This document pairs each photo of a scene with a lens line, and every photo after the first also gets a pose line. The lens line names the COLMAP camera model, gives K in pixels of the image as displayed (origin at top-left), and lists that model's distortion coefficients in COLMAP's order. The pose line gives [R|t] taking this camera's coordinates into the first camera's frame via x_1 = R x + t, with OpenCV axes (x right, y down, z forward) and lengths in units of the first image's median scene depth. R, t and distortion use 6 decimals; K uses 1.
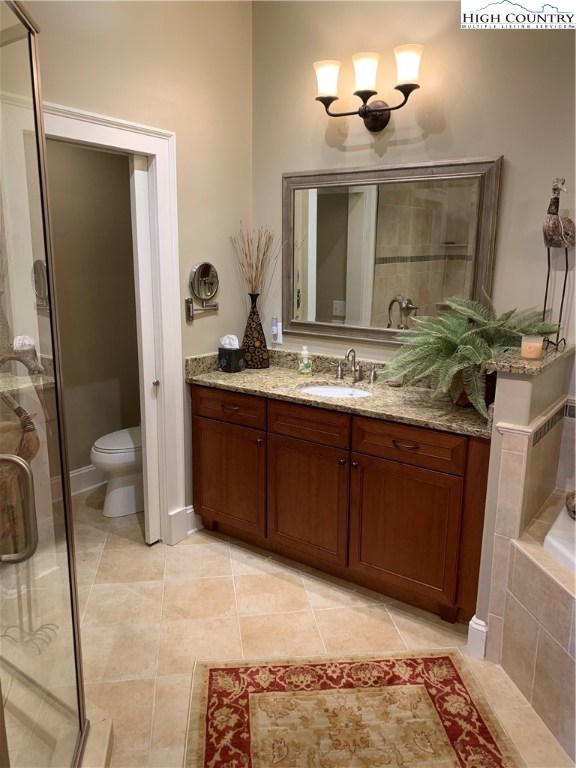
lens RADIAL K [[578.9, 0, 288.0], [0, 578.9, 384.0], [0, 0, 1]] dist [0.003844, -0.000813]
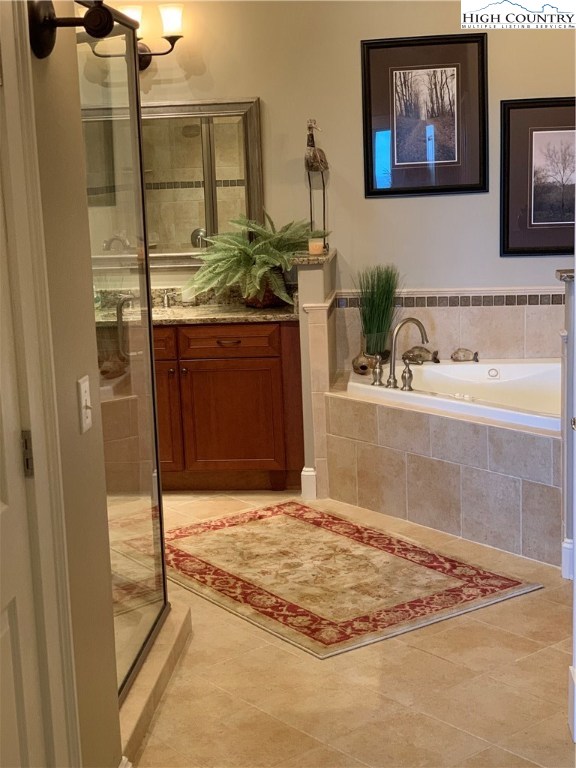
lens RADIAL K [[1150.1, 0, 260.6], [0, 1150.1, 386.2], [0, 0, 1]] dist [0.042531, -0.075416]
pose [[0.876934, -0.136106, 0.460937, -0.908062], [0.155472, 0.987832, -0.004098, 0.232523], [-0.454770, 0.075256, 0.887424, -1.206453]]
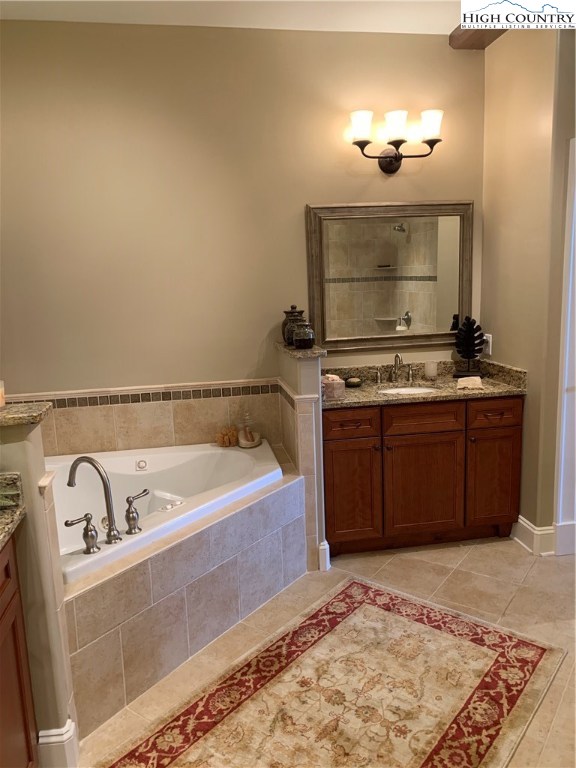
lens RADIAL K [[590.1, 0, 291.2], [0, 590.1, 380.7], [0, 0, 1]] dist [0.008913, -0.000335]
pose [[-0.710037, -0.107809, 0.695862, -0.433440], [0.176540, 0.929395, 0.324127, -0.260538], [-0.681675, 0.352990, -0.640873, 1.176113]]
